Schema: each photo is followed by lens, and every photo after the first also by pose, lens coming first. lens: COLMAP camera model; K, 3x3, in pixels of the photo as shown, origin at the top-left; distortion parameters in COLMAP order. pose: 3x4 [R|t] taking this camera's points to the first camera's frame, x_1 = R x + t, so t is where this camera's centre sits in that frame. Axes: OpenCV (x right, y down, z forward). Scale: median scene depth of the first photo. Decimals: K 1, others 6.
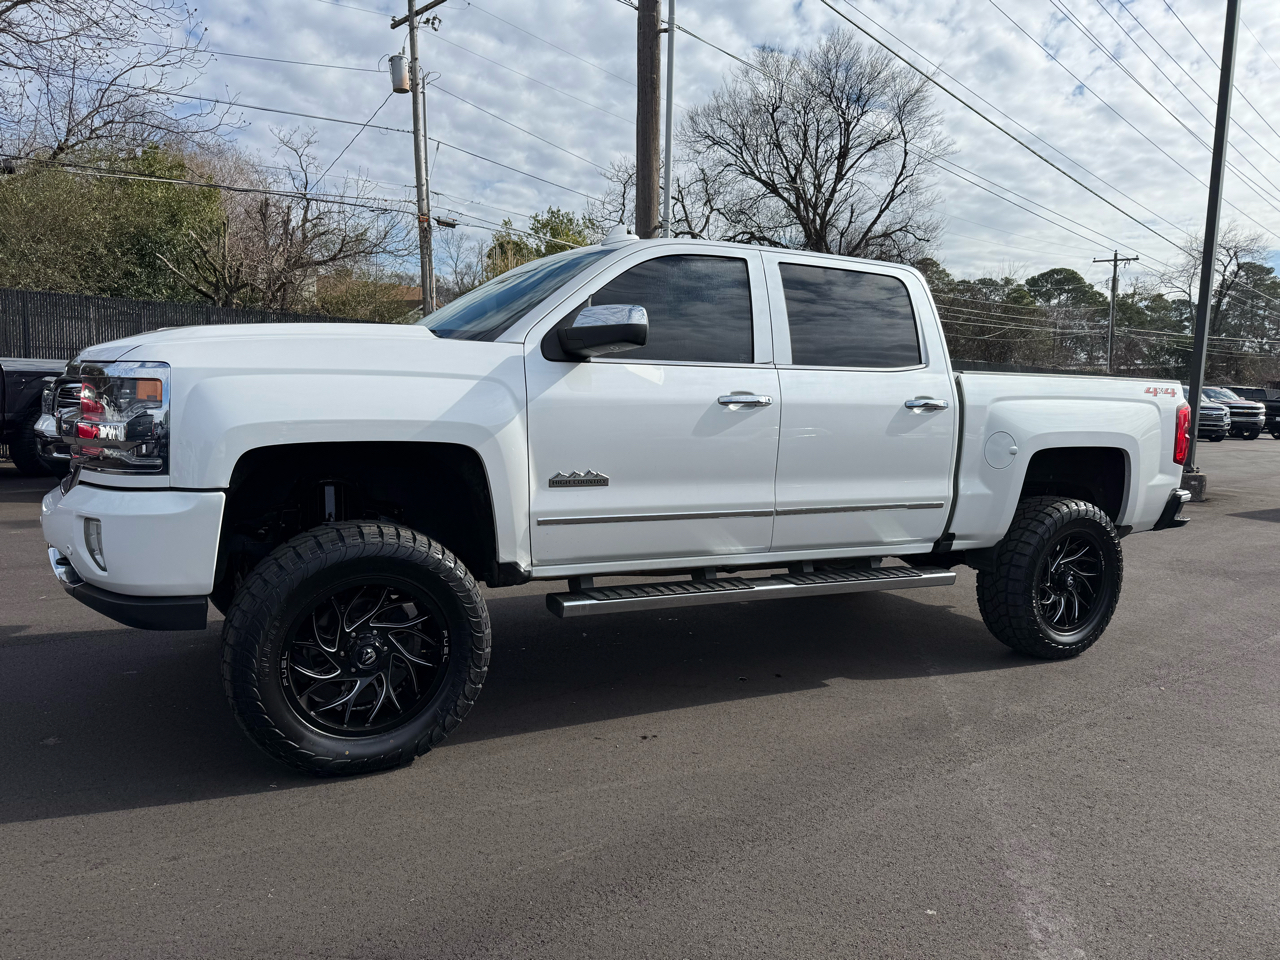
lens RADIAL K [[907.3, 0, 659.1], [0, 907.3, 480.3], [0, 0, 1]] dist [0.043766, -0.052032]
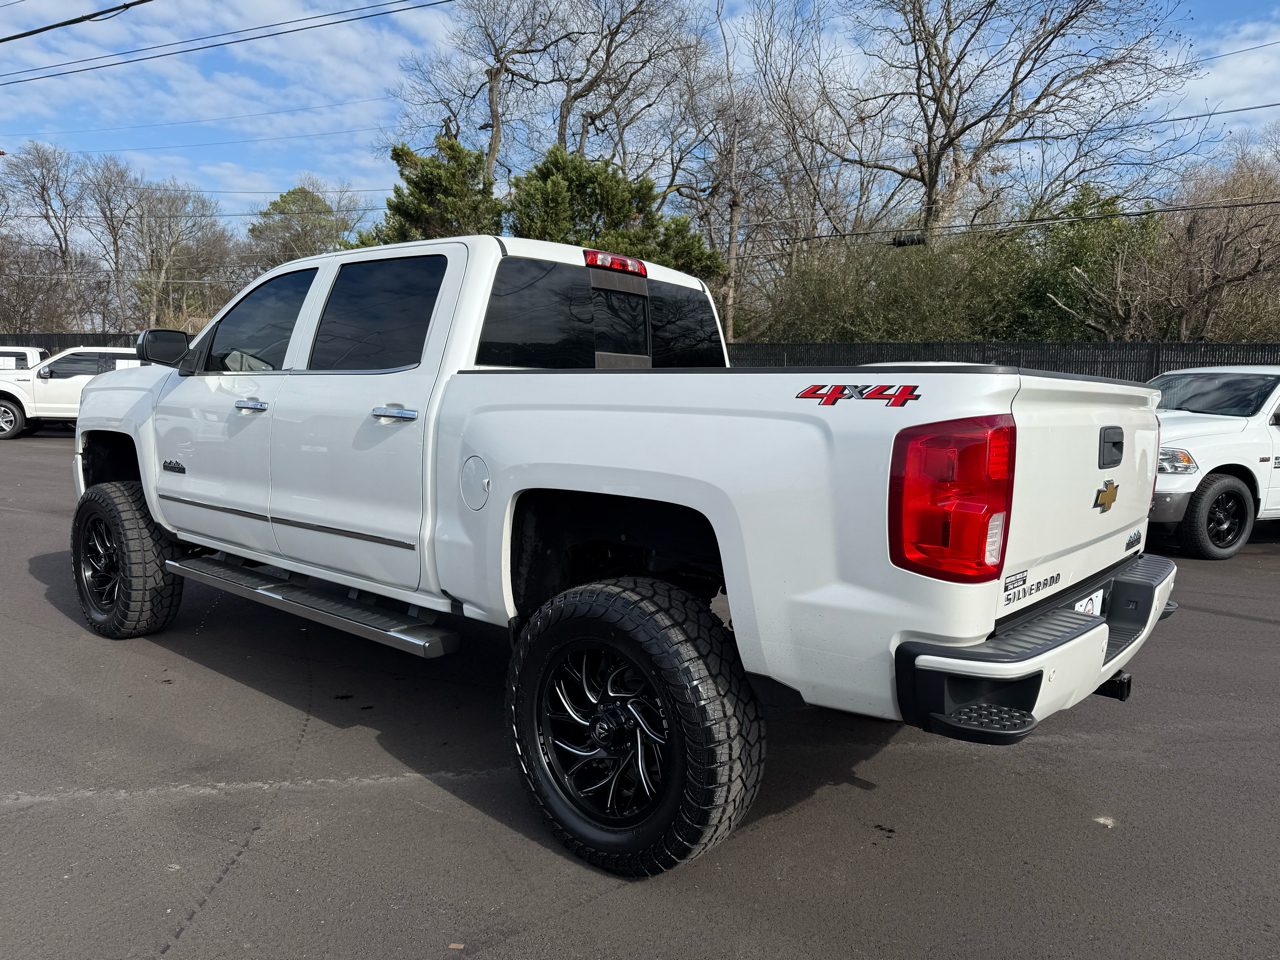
lens RADIAL K [[907.3, 0, 659.1], [0, 907.3, 480.3], [0, 0, 1]] dist [0.043766, -0.052032]
pose [[0.395519, 0.064930, -0.916160, 1.059910], [-0.106559, 0.994006, 0.024443, -0.066577], [0.912255, 0.087958, 0.400067, 0.860837]]
